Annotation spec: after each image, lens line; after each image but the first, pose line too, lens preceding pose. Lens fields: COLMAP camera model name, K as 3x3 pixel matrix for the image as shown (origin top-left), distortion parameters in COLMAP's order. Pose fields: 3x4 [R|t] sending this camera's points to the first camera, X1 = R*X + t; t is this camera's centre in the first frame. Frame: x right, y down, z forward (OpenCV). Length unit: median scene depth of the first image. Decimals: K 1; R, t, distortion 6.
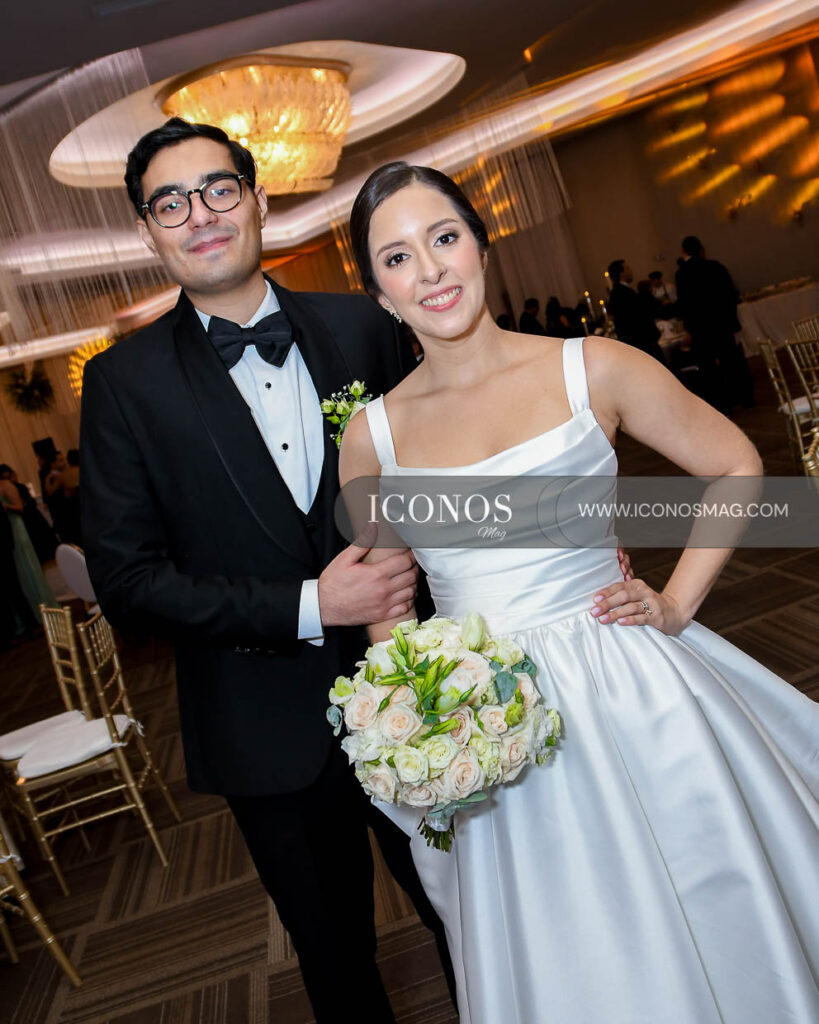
lens RADIAL K [[972.3, 0, 413.6], [0, 972.3, 512.1], [0, 0, 1]] dist [-0.070939, 0.000000]
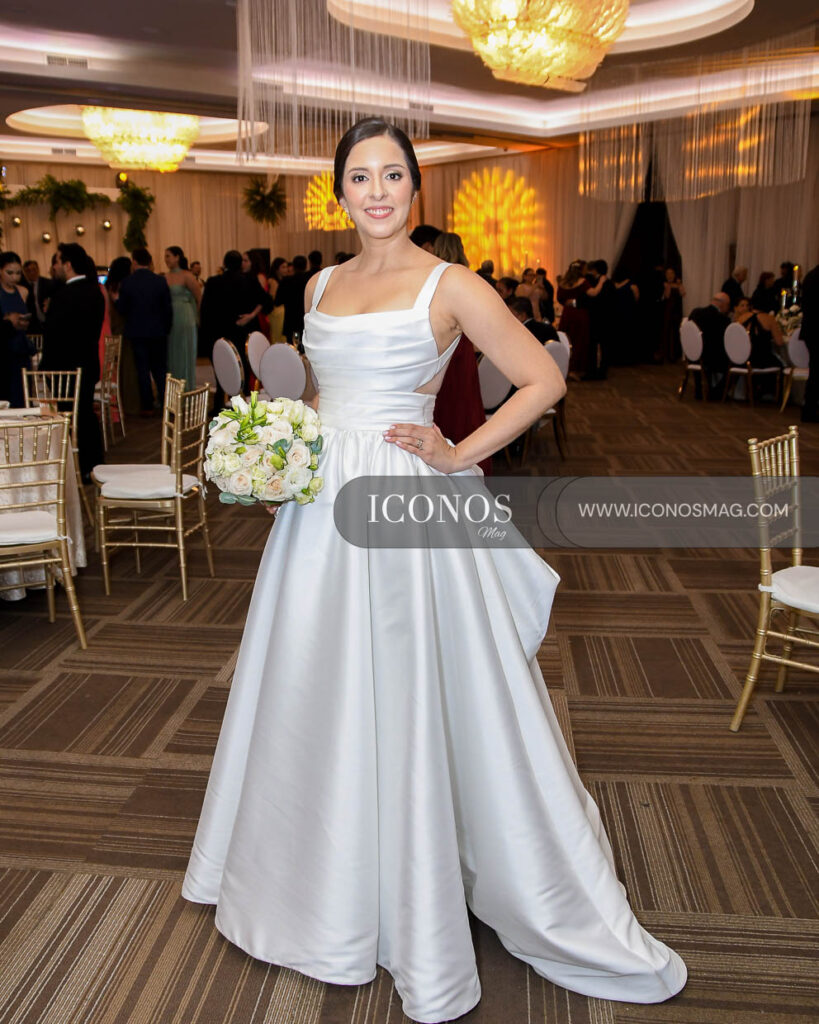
lens RADIAL K [[1044.4, 0, 405.5], [0, 1044.4, 514.1], [0, 0, 1]] dist [-0.067301, 0.000000]
pose [[0.918774, 0.344101, -0.193516, 0.227373], [-0.324224, 0.937360, 0.127418, -0.000750], [0.225239, -0.054326, 0.972788, -0.241308]]
